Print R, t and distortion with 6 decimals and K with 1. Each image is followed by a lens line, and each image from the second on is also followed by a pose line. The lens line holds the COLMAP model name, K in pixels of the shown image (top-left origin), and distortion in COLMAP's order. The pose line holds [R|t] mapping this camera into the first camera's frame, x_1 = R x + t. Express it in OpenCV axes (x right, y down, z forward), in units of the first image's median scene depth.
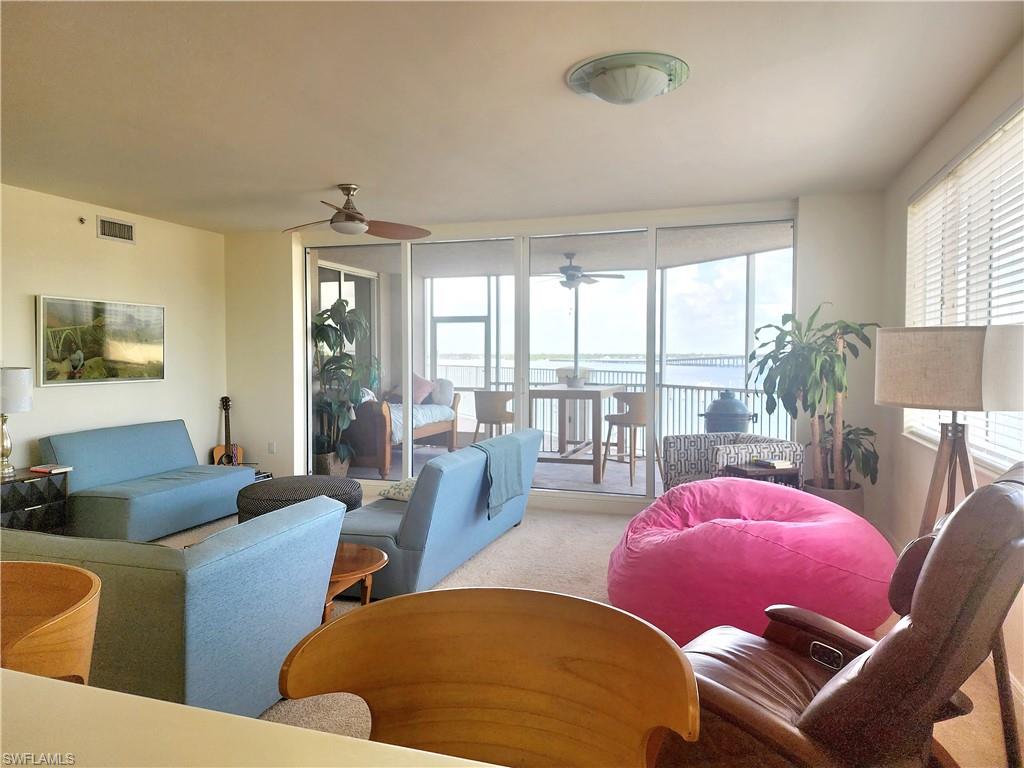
lens RADIAL K [[683.1, 0, 503.6], [0, 683.1, 369.1], [0, 0, 1]] dist [0.071383, -0.070183]
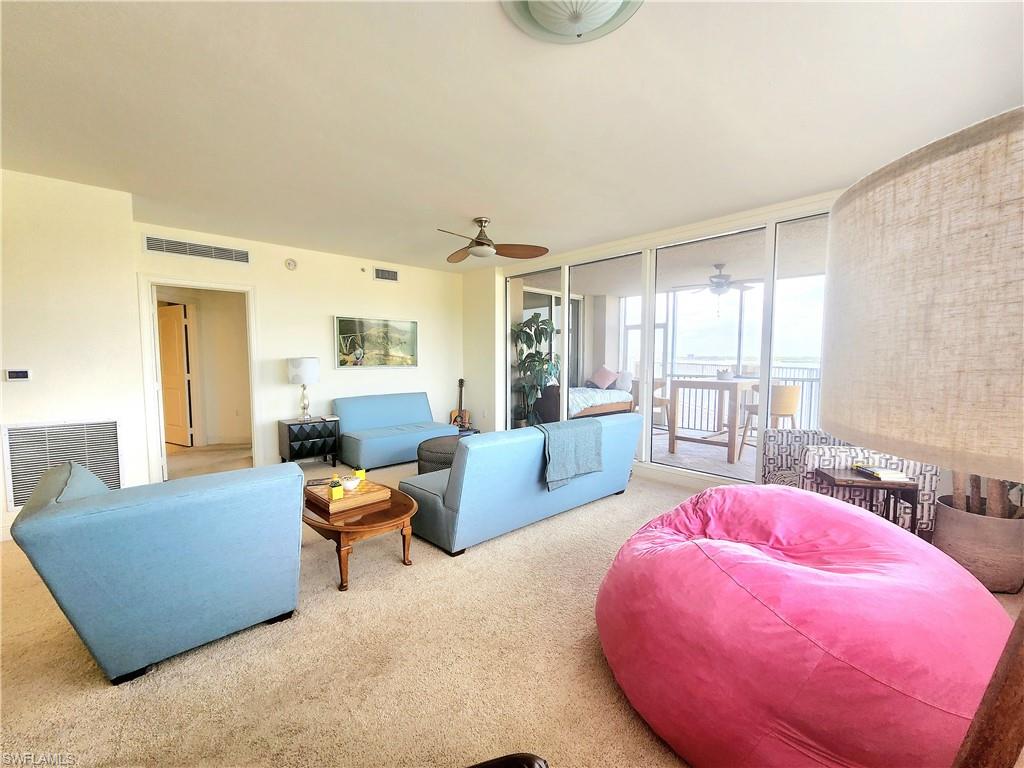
lens RADIAL K [[420.9, 0, 511.1], [0, 420.9, 385.5], [0, 0, 1]] dist [-0.005060, -0.000418]
pose [[0.877188, 0.033964, -0.478944, 0.171071], [-0.011794, 0.998718, 0.049224, 0.007325], [0.480002, -0.037530, 0.876464, 0.245792]]
